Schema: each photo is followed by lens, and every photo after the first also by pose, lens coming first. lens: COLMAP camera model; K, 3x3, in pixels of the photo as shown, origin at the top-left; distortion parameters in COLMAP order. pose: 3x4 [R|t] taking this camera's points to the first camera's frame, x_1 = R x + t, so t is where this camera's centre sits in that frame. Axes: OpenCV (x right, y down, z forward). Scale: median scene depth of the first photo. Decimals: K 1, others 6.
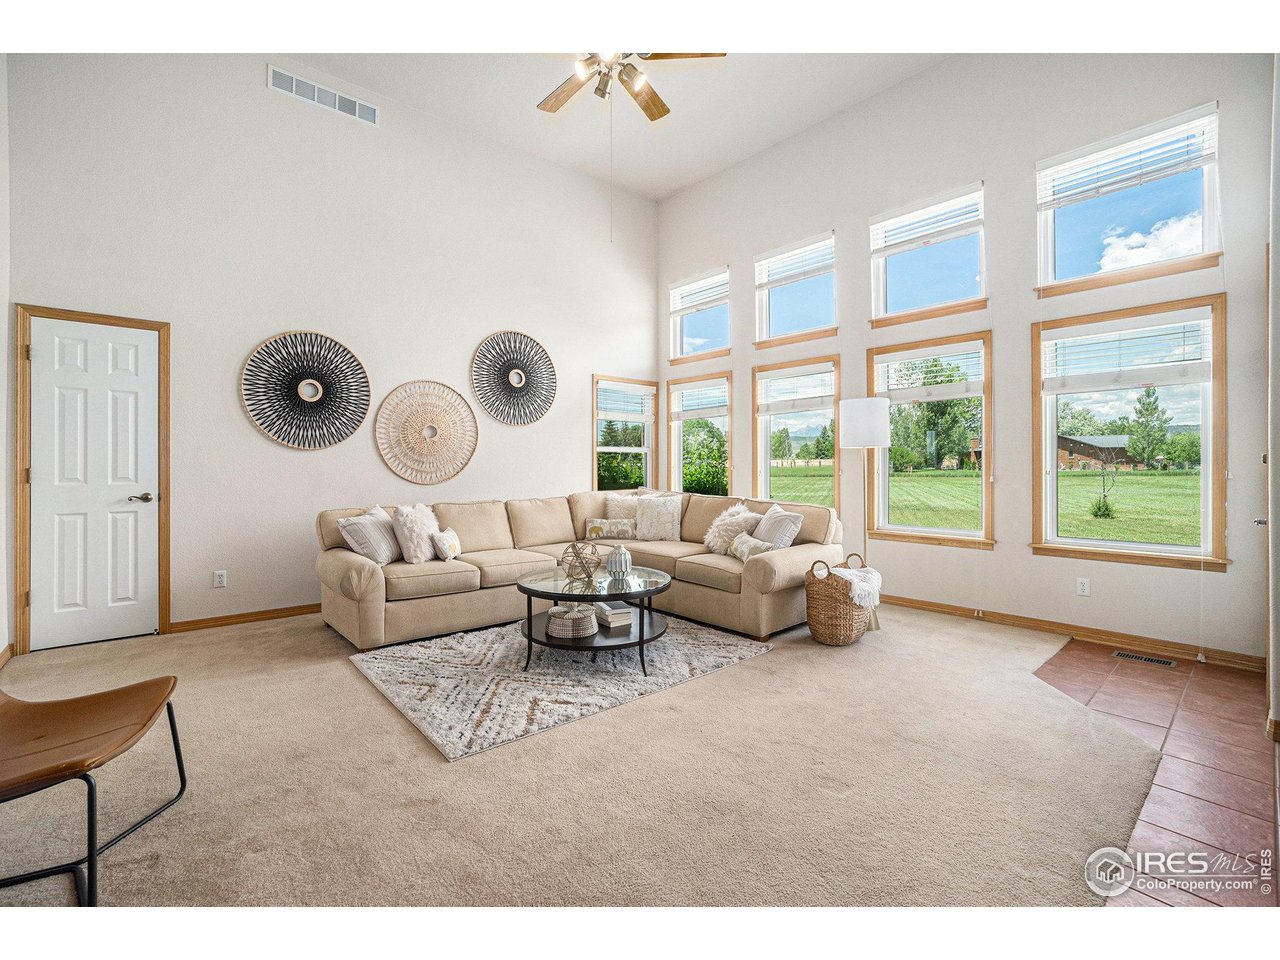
lens RADIAL K [[585.7, 0, 627.6], [0, 585.7, 474.5], [0, 0, 1]] dist [-0.005304, 0.000594]
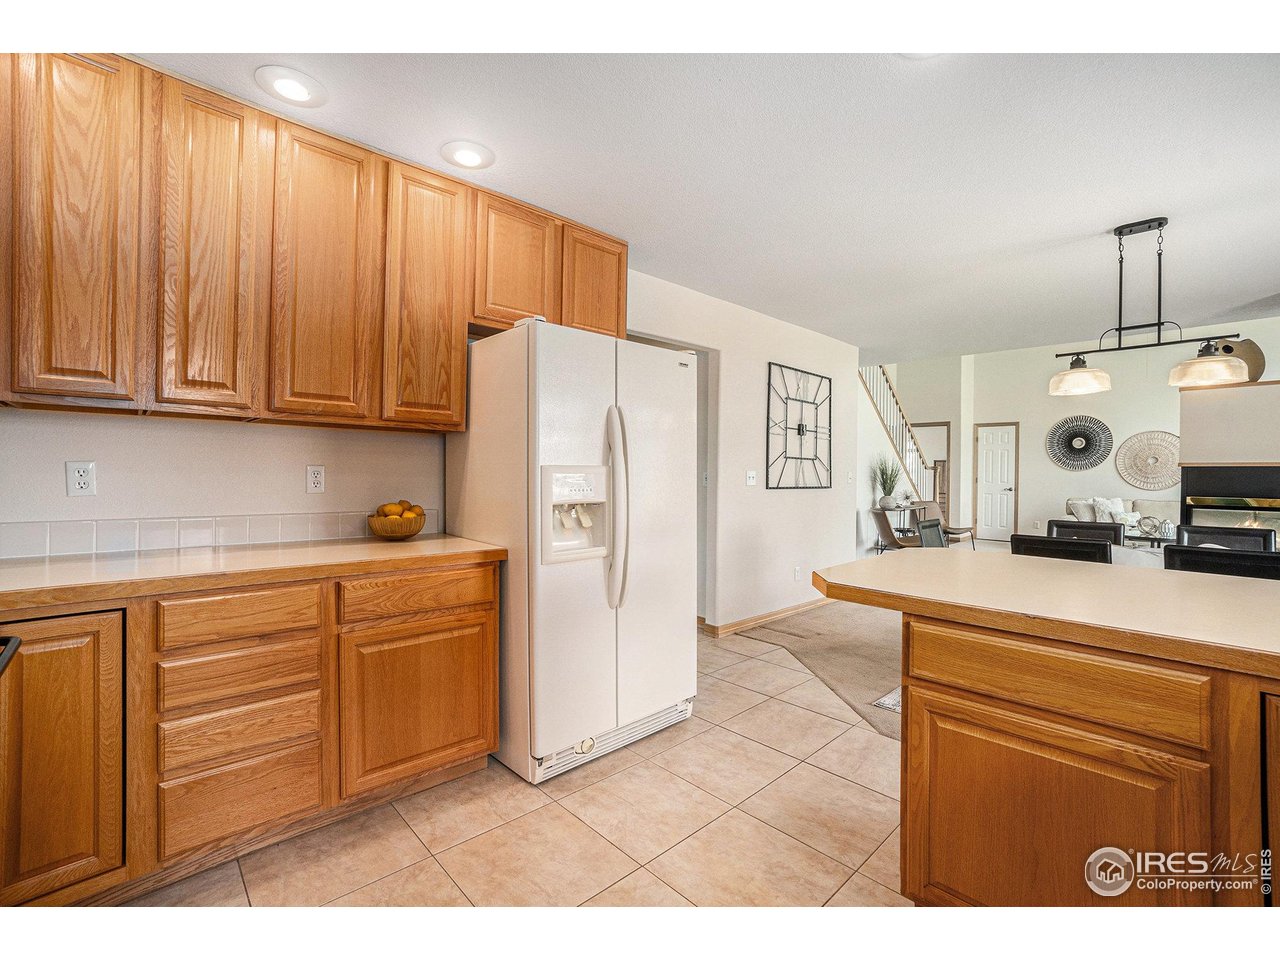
lens RADIAL K [[574.3, 0, 638.5], [0, 574.3, 471.6], [0, 0, 1]] dist [-0.026558, 0.000226]
pose [[0.027663, -0.001738, -0.999616, 1.574443], [-0.033466, 0.999436, -0.002663, 0.021201], [0.999057, 0.033527, 0.027589, -0.700799]]
